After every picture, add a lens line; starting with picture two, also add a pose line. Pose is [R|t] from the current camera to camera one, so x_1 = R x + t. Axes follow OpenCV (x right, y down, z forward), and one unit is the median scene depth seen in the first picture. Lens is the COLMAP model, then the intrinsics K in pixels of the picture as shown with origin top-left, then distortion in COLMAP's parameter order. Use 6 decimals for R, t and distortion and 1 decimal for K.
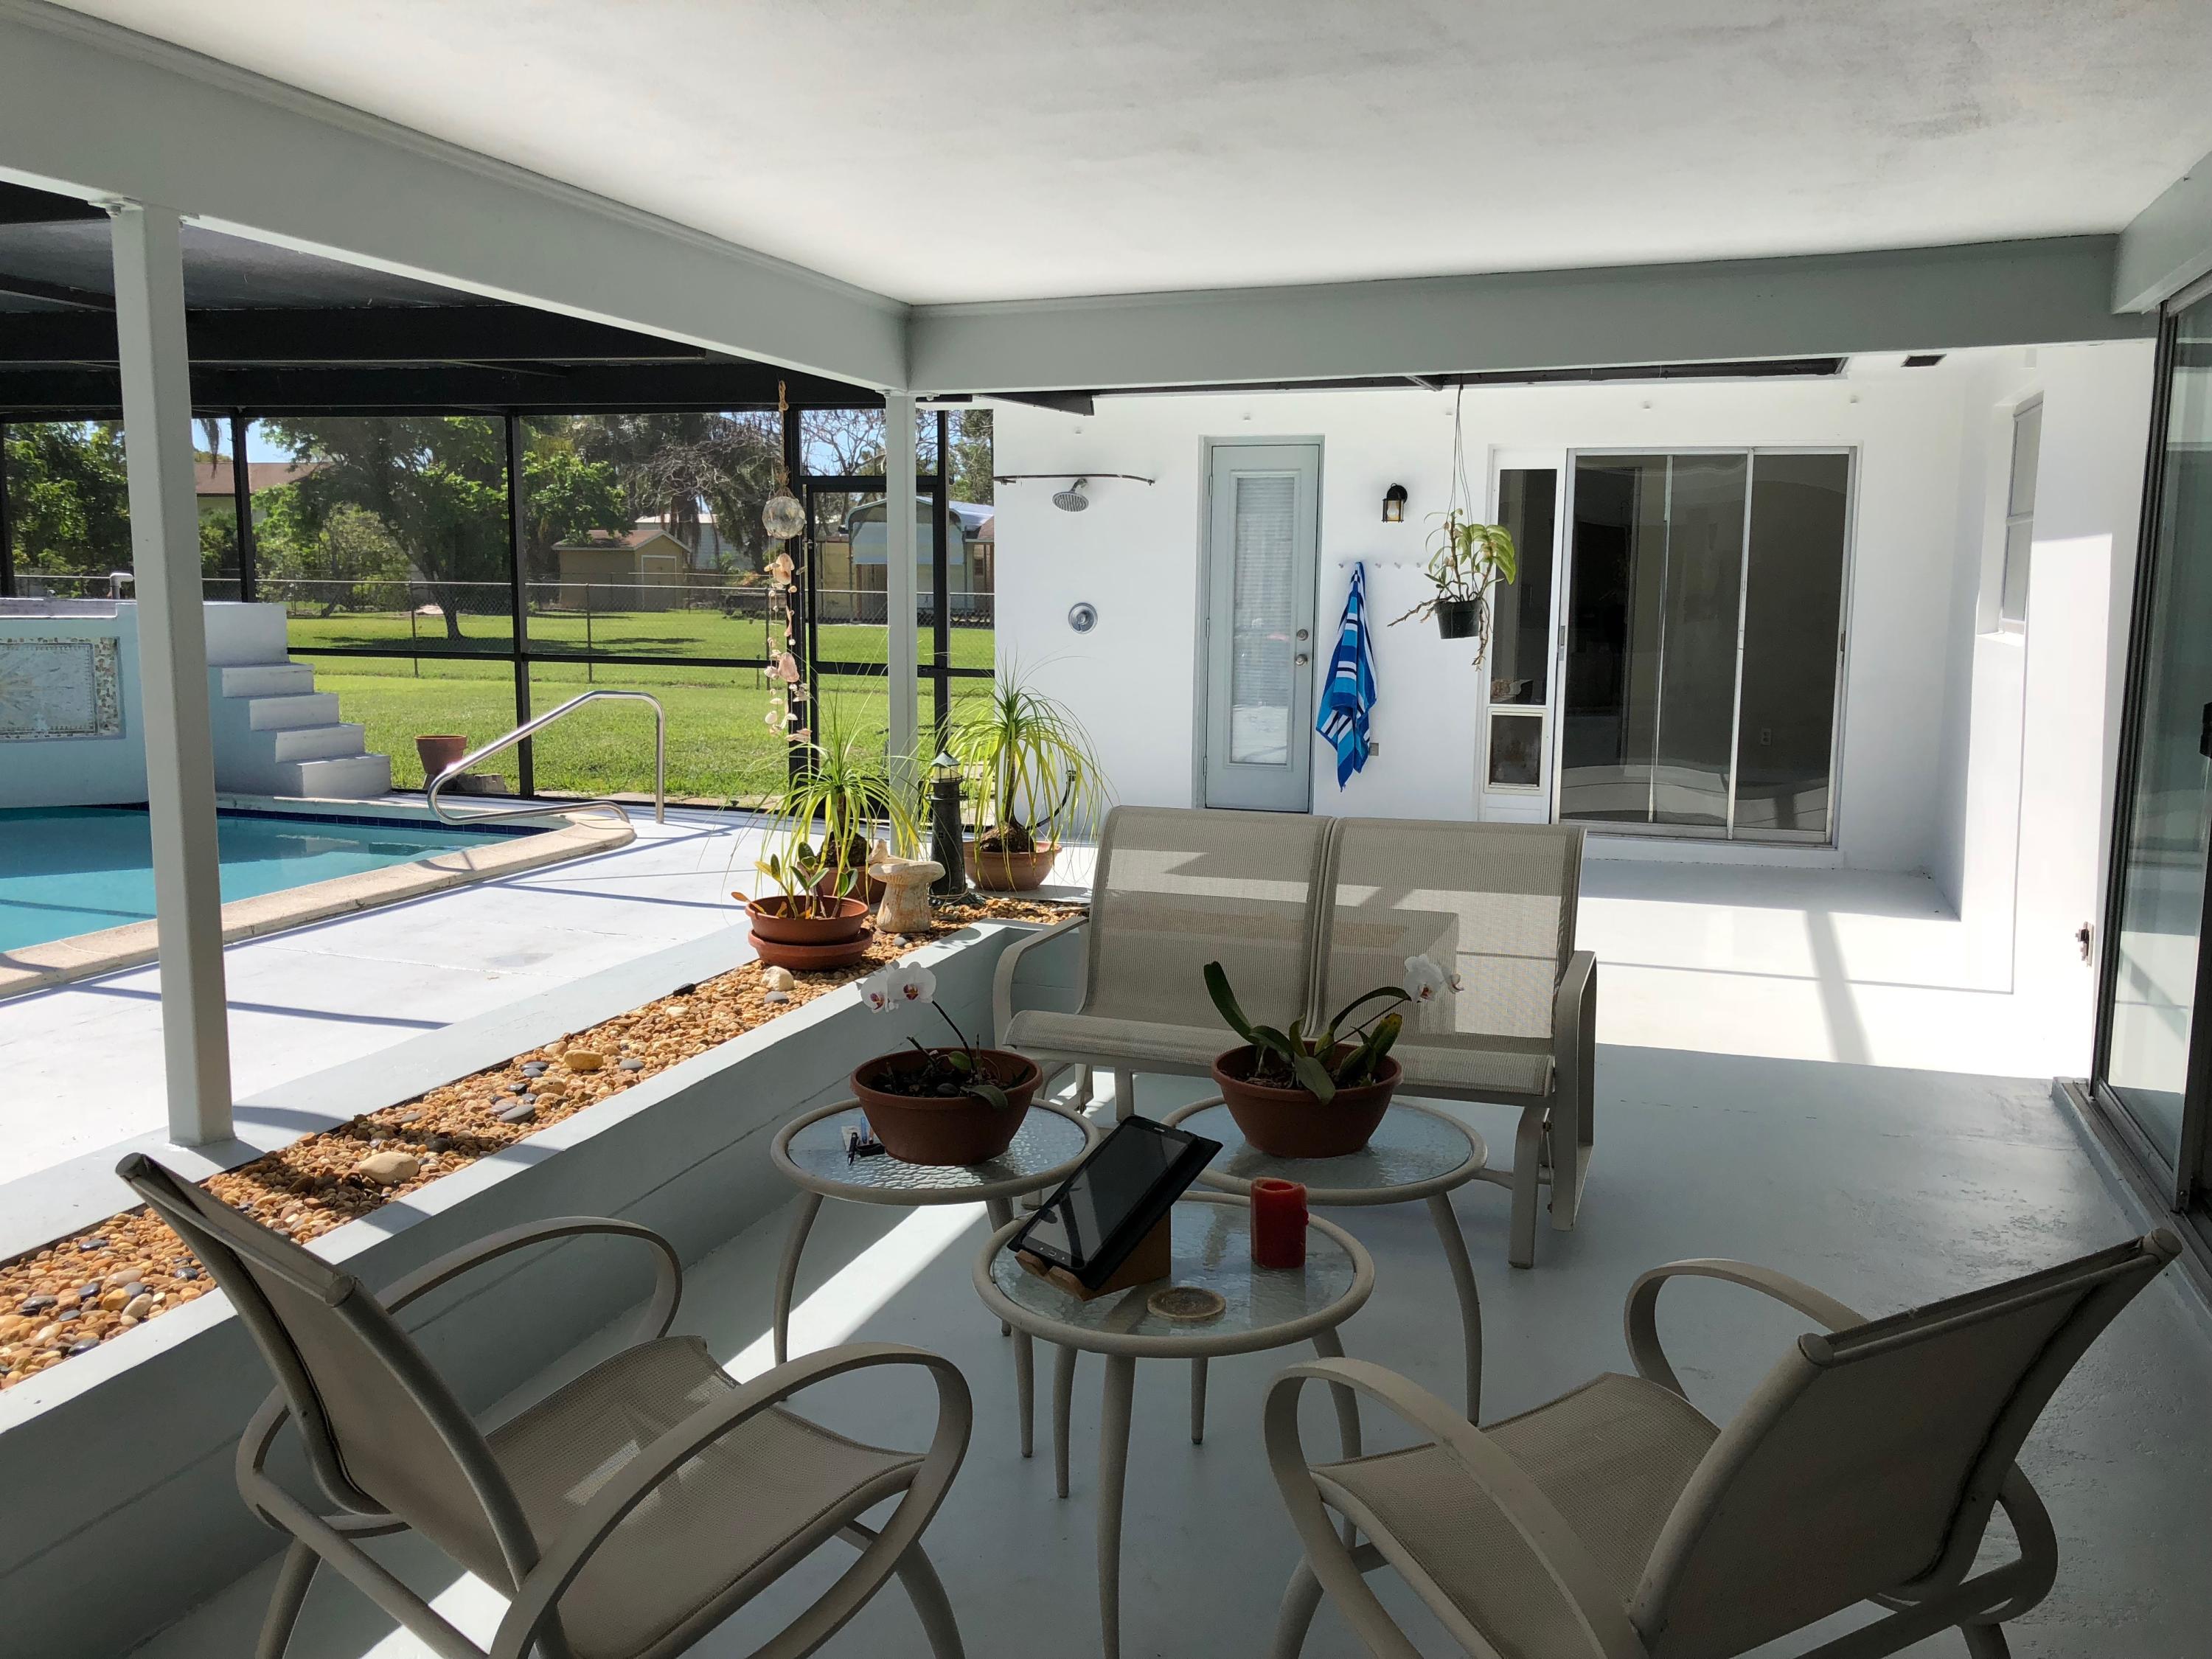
lens RADIAL K [[1803.5, 0, 1125.1], [0, 1803.5, 830.7], [0, 0, 1]] dist [0.081575, -0.132983]
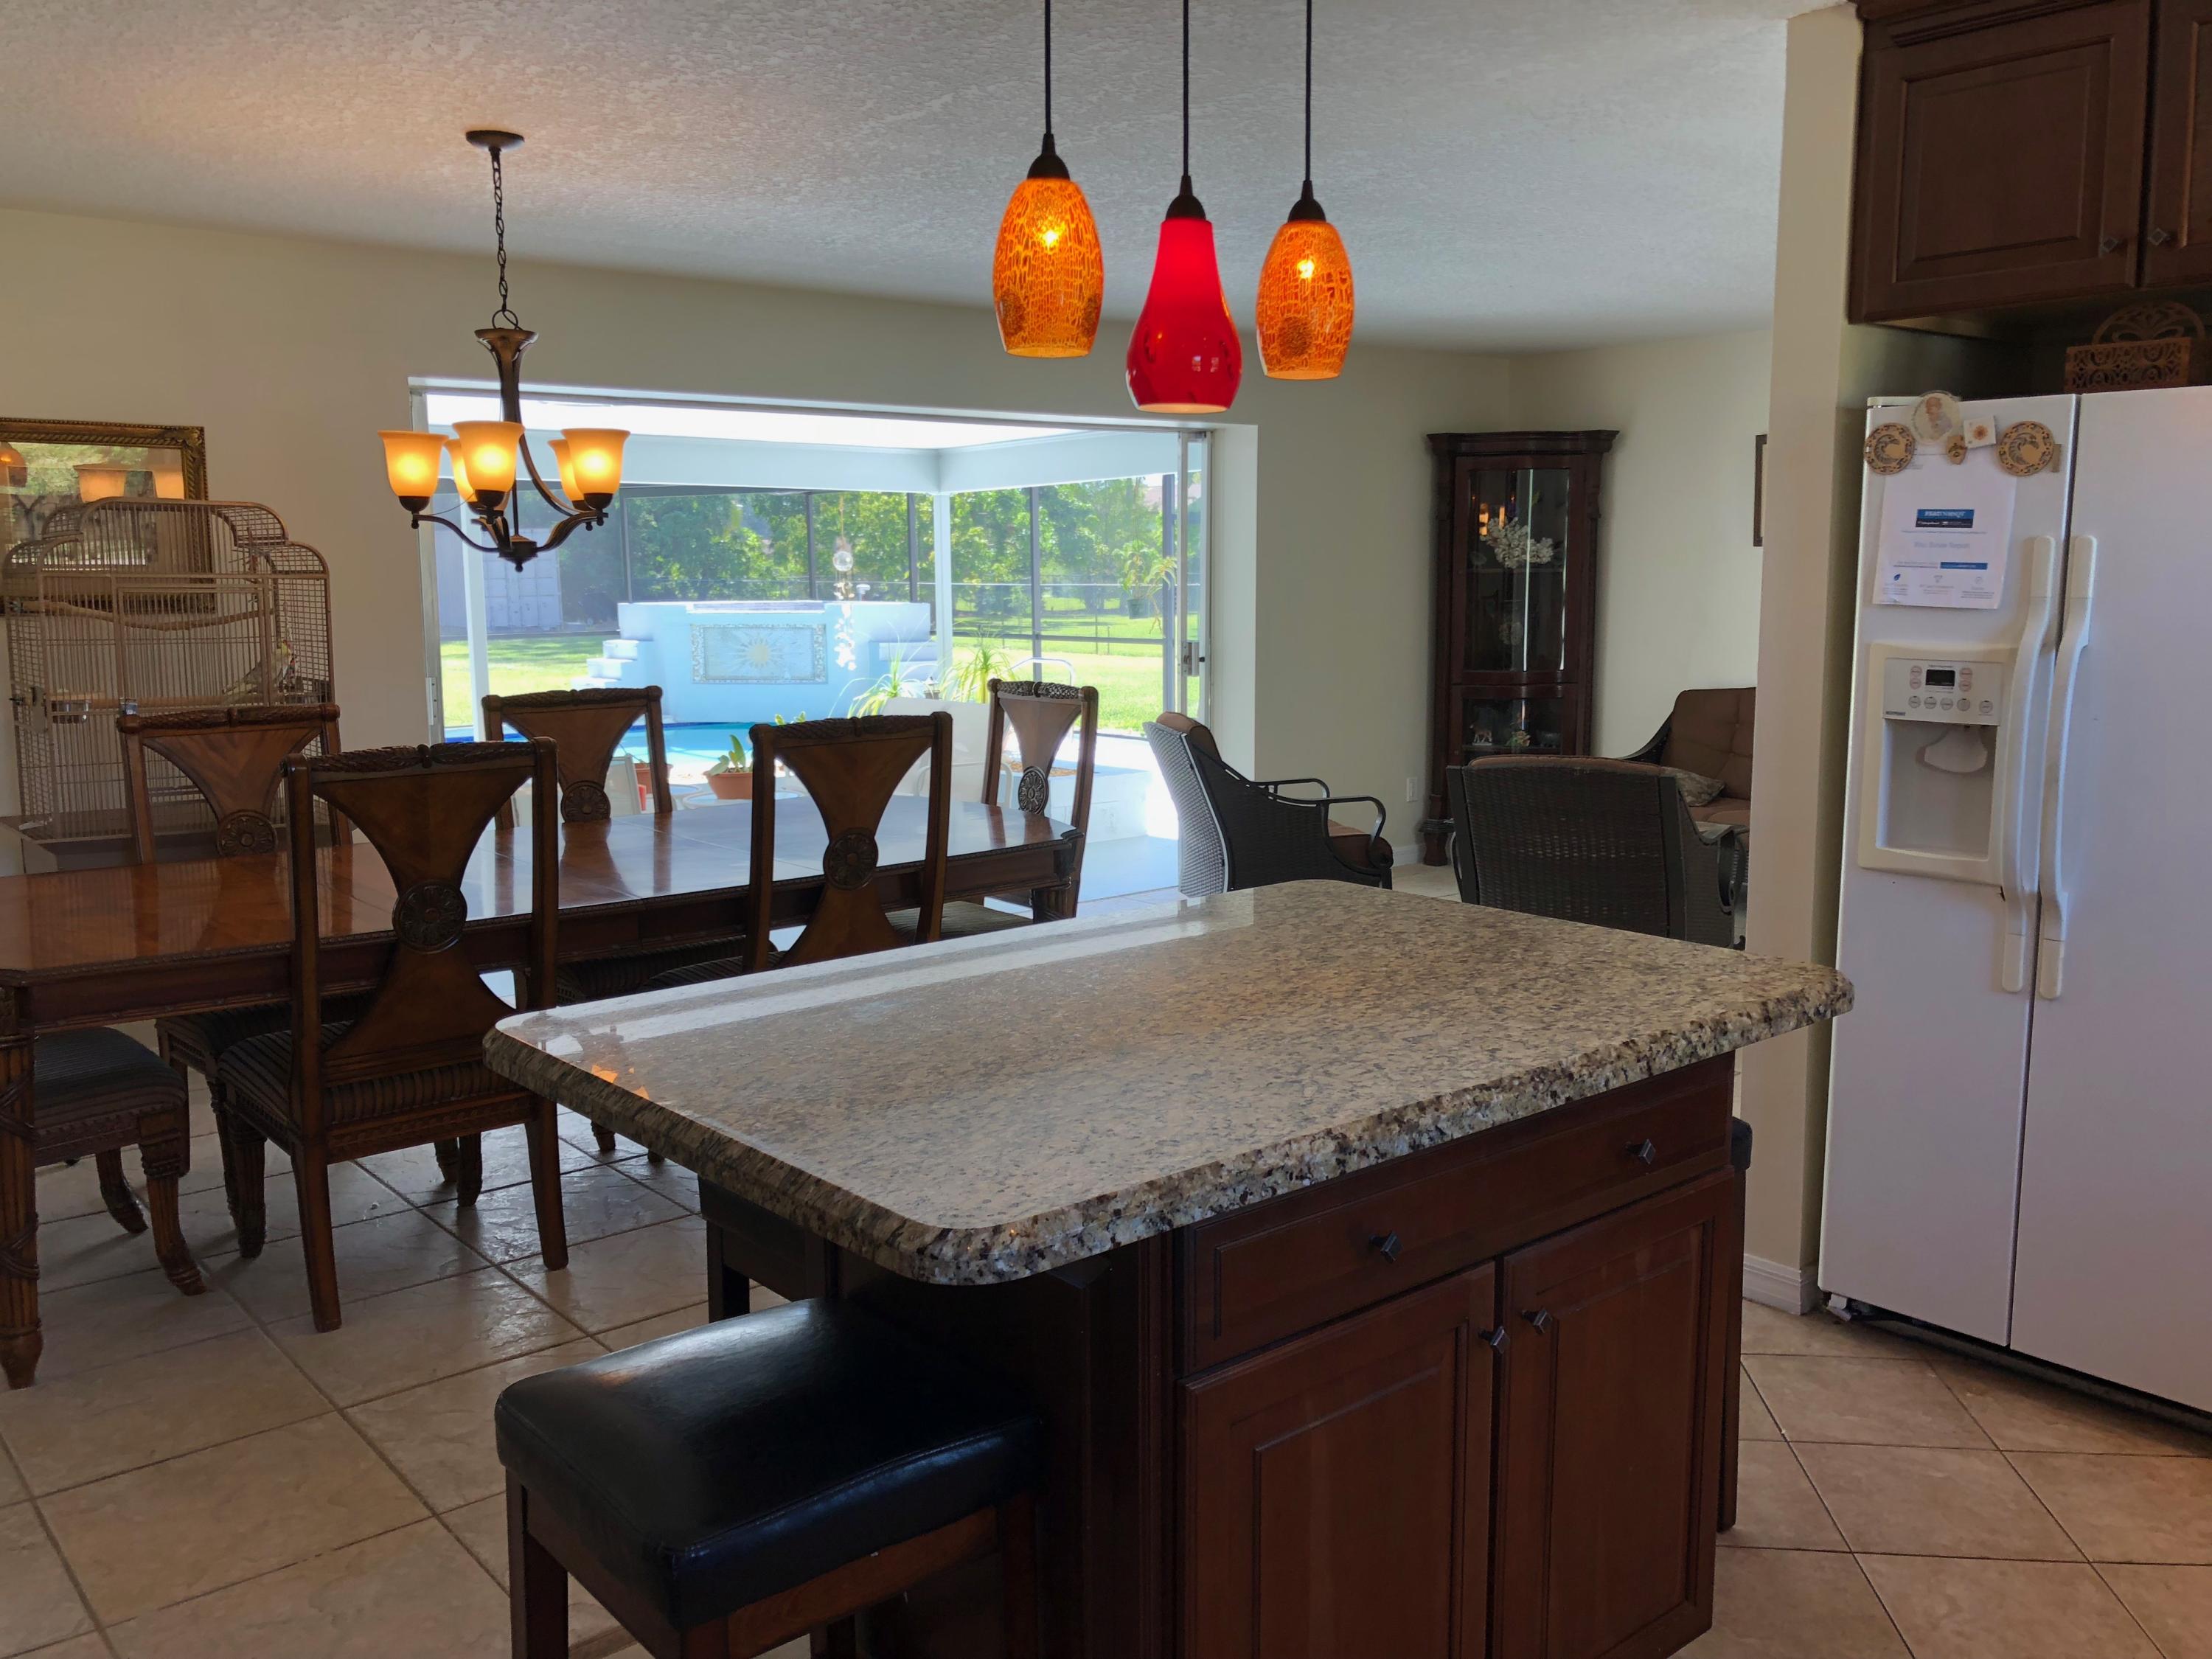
lens RADIAL K [[1827.7, 0, 1100.5], [0, 1827.7, 829.8], [0, 0, 1]] dist [0.010996, 0.005123]
pose [[0.850923, 0.058034, -0.522075, 0.622629], [-0.057615, 0.998193, 0.017053, 0.045450], [0.522121, 0.015569, 0.852729, -0.344019]]
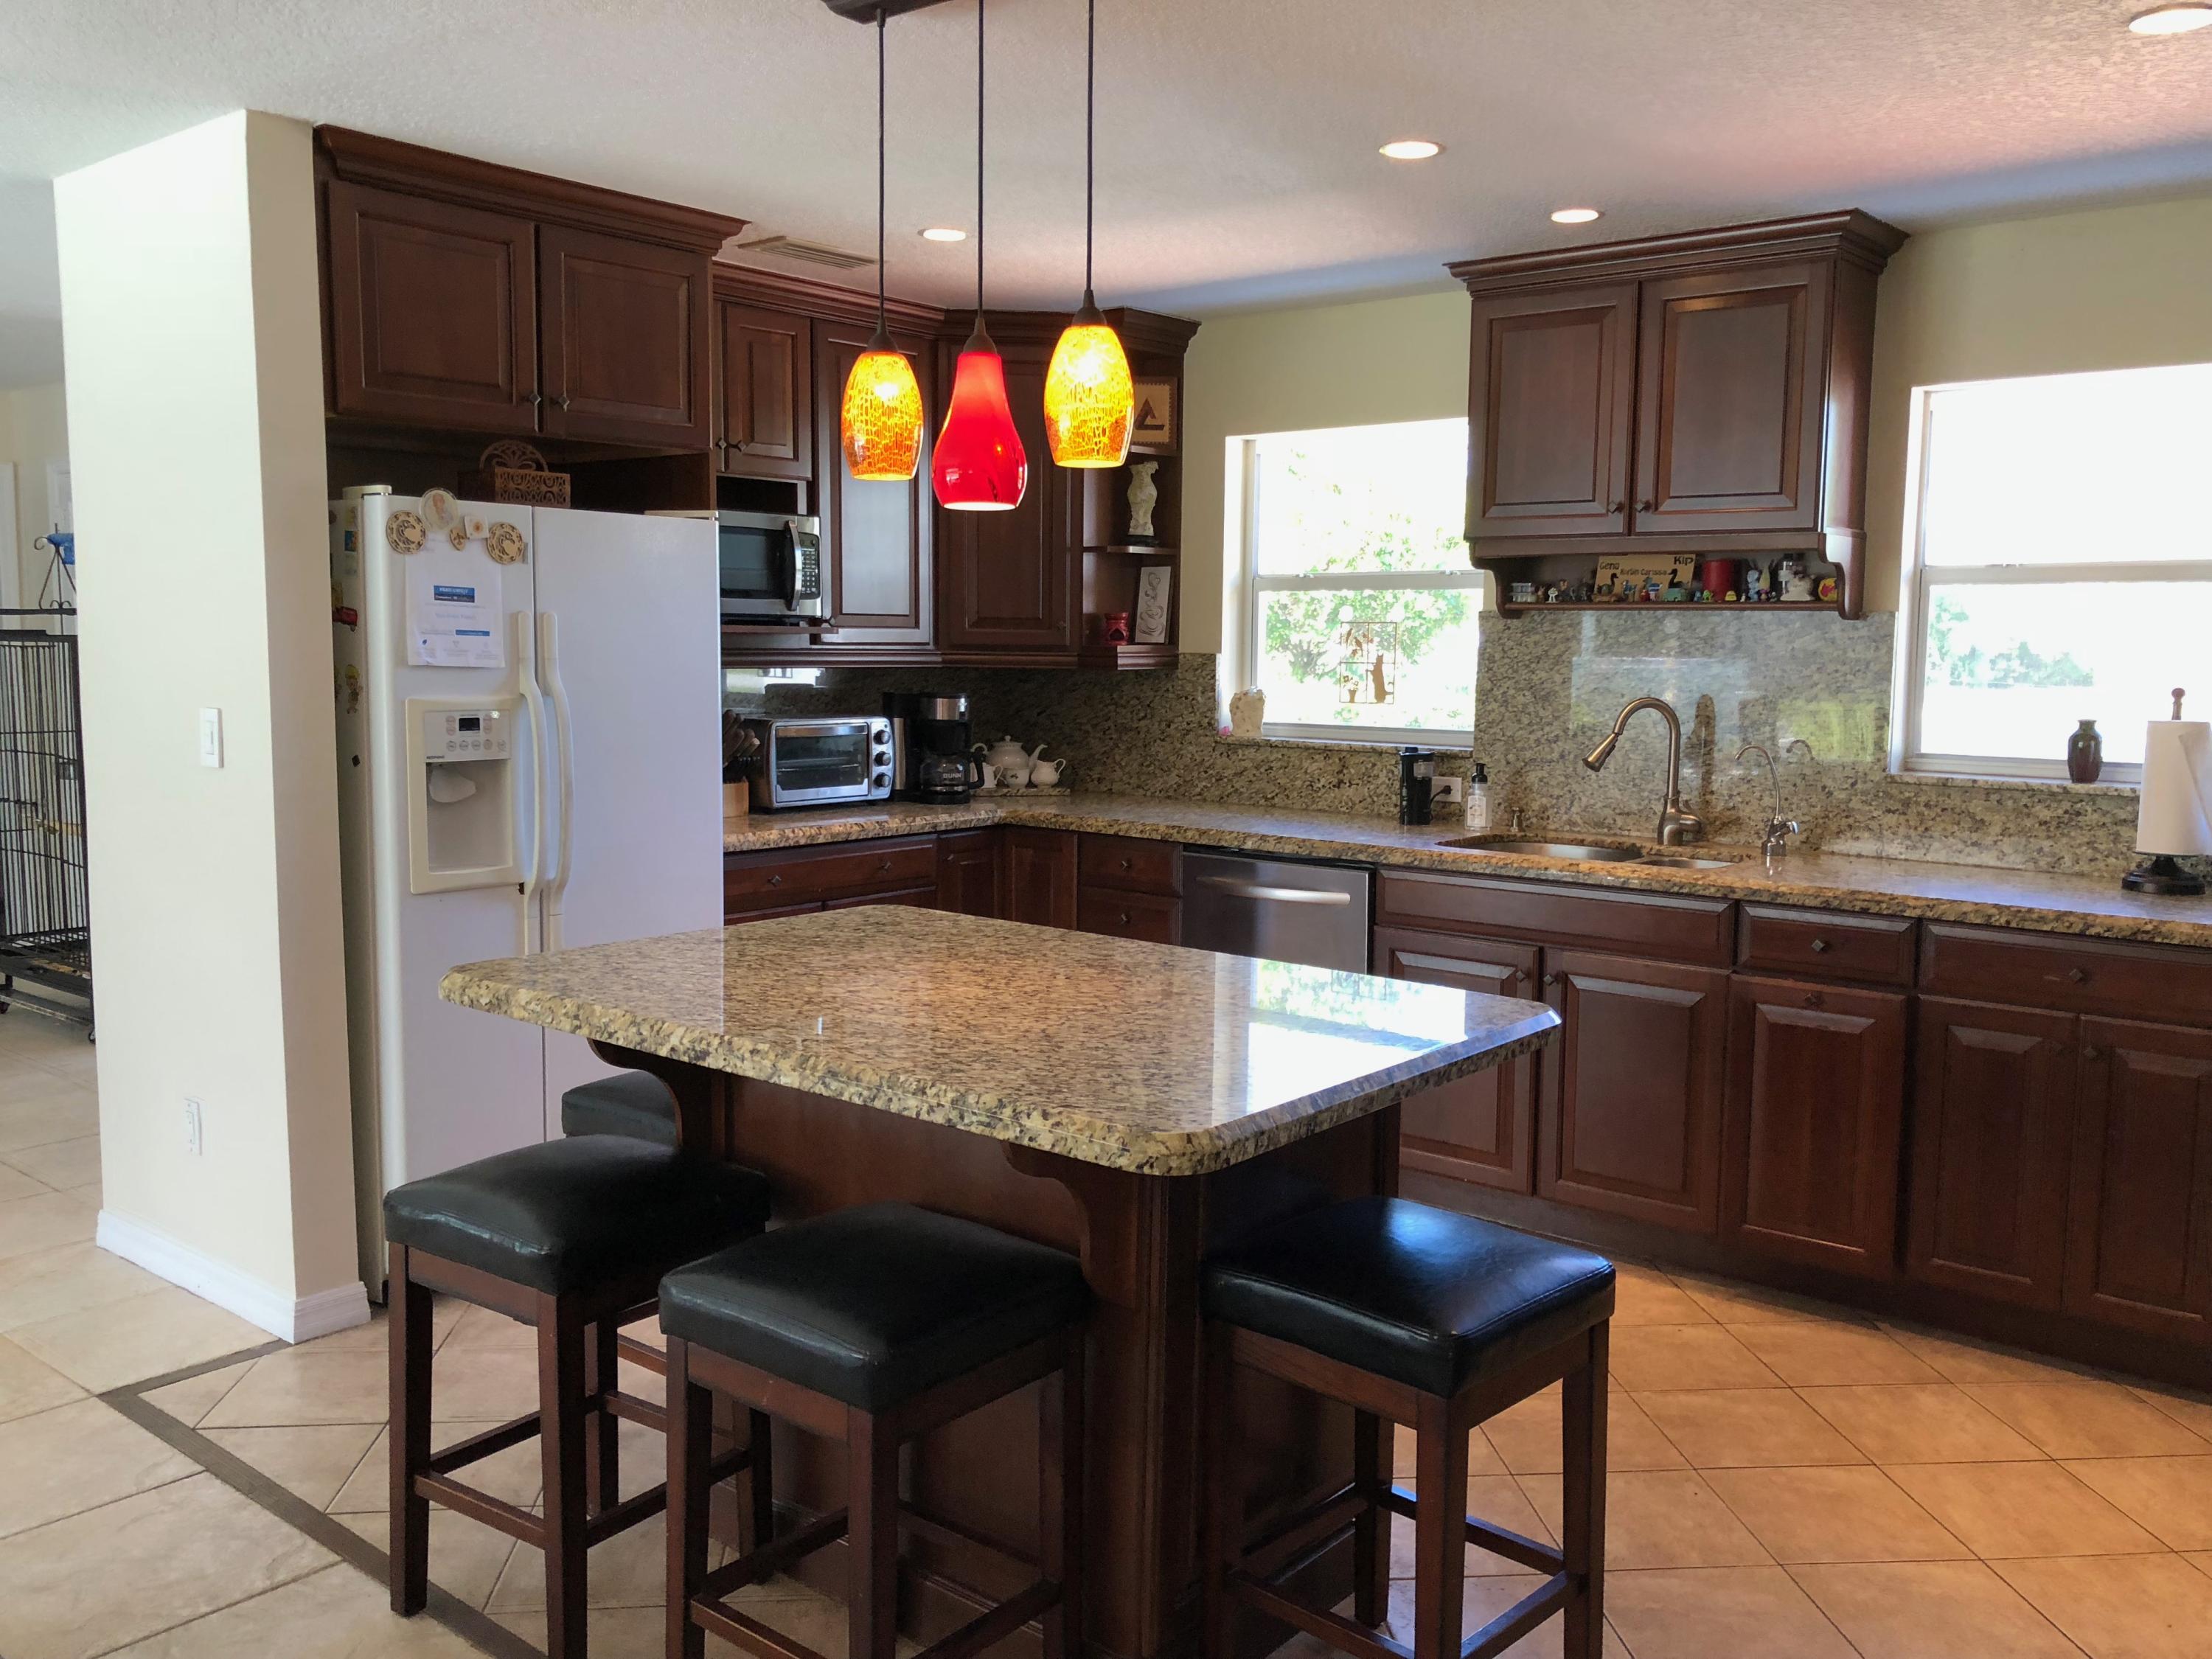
lens RADIAL K [[1803.5, 0, 1125.1], [0, 1803.5, 830.7], [0, 0, 1]] dist [0.081575, -0.132983]
pose [[0.353766, -0.106711, 0.929227, 0.264842], [0.124800, 0.989973, 0.066174, 0.030161], [-0.926970, 0.092557, 0.363537, -0.263337]]
